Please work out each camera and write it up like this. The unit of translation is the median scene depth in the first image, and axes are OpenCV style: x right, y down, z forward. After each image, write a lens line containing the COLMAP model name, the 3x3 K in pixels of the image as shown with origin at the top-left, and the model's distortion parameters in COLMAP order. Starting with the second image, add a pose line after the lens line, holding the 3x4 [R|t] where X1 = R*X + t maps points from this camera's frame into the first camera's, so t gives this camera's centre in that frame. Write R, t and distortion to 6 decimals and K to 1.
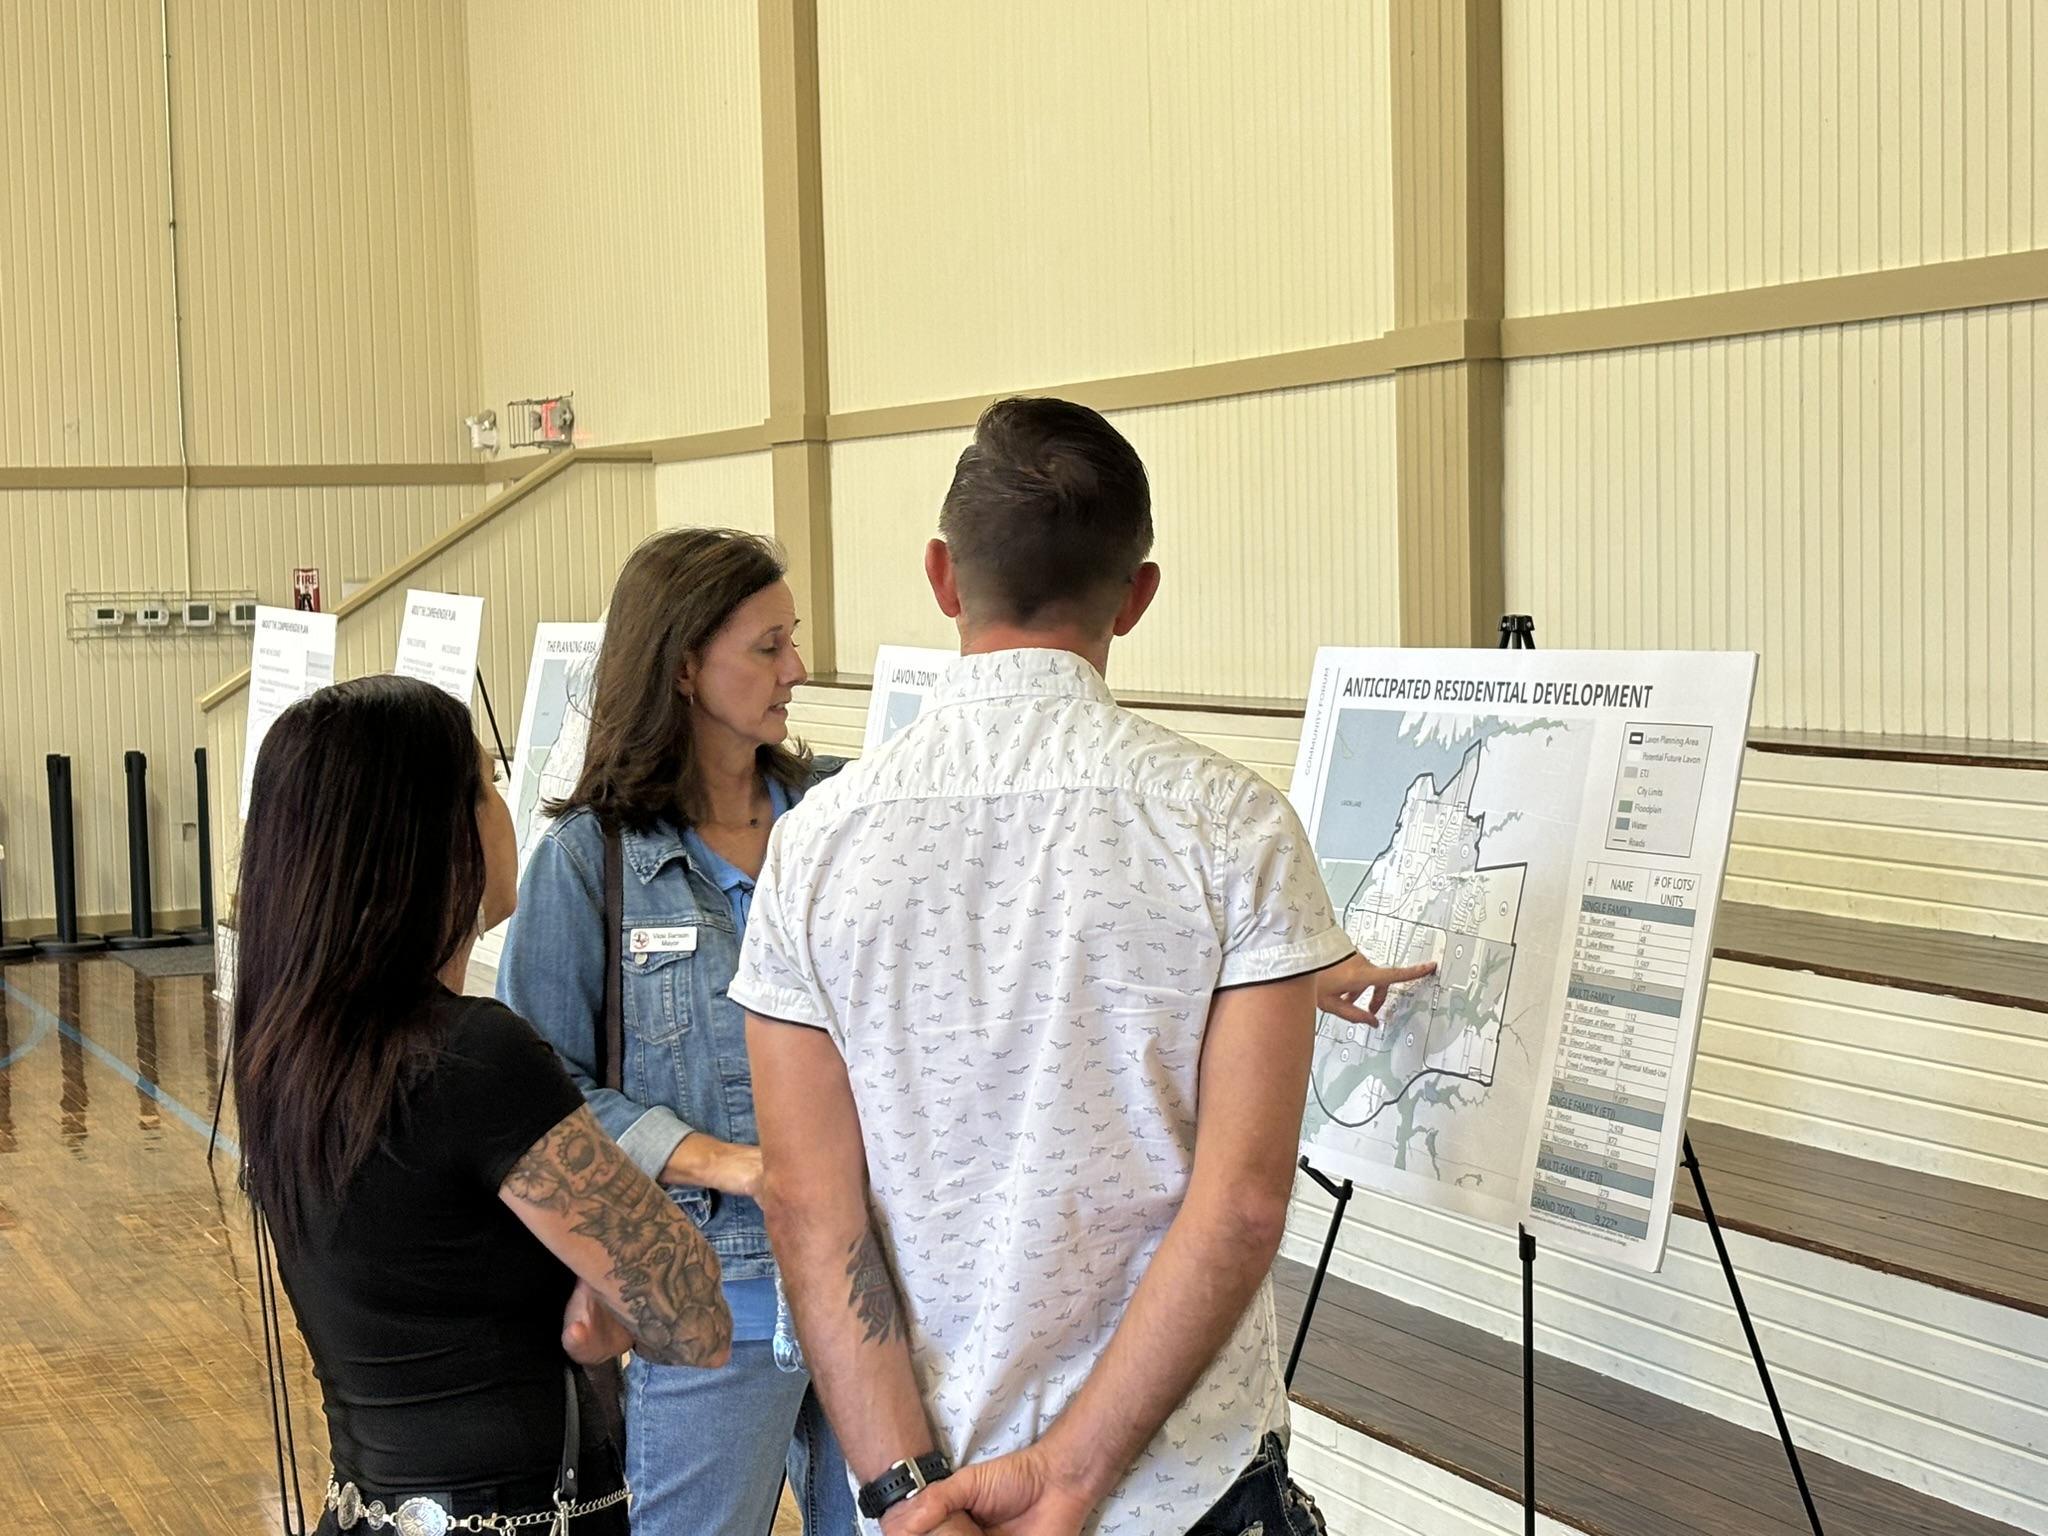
lens RADIAL K [[3537.2, 0, 1015.8], [0, 3537.2, 768.7], [0, 0, 1]] dist [0.090291, 0.000000]
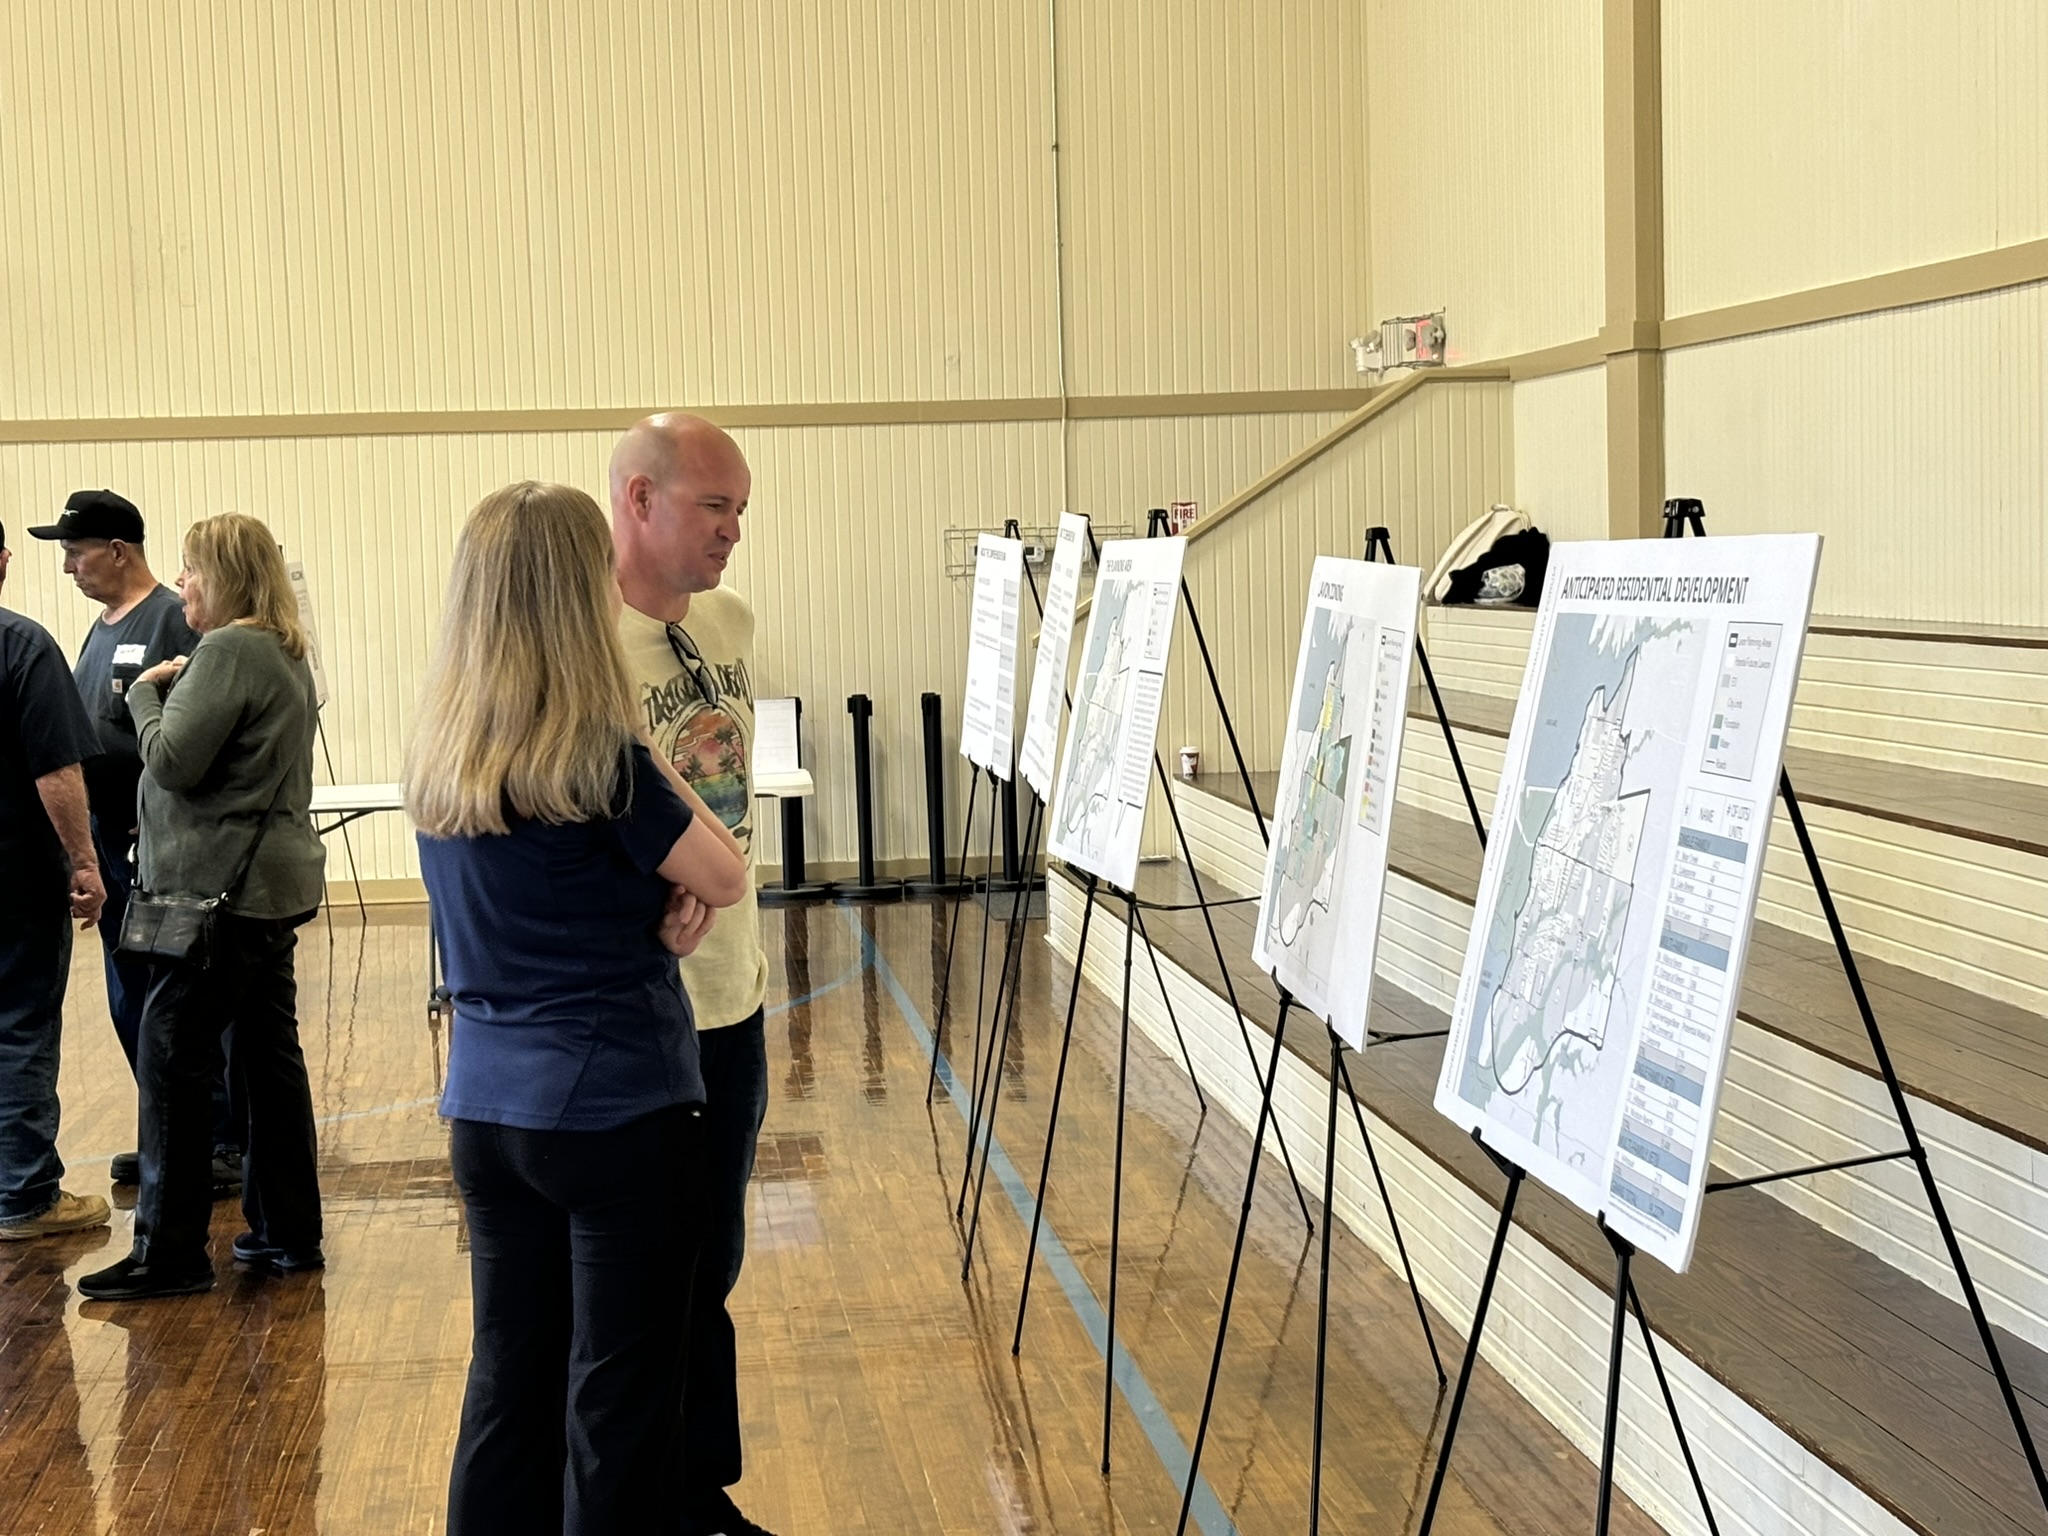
lens RADIAL K [[3741.5, 0, 1021.1], [0, 3741.5, 770.7], [0, 0, 1]] dist [0.101174, 0.000000]
pose [[0.954418, 0.010844, -0.298276, 0.258682], [-0.006988, 0.999878, 0.013989, 0.010227], [0.298391, -0.011267, 0.954377, 0.093708]]
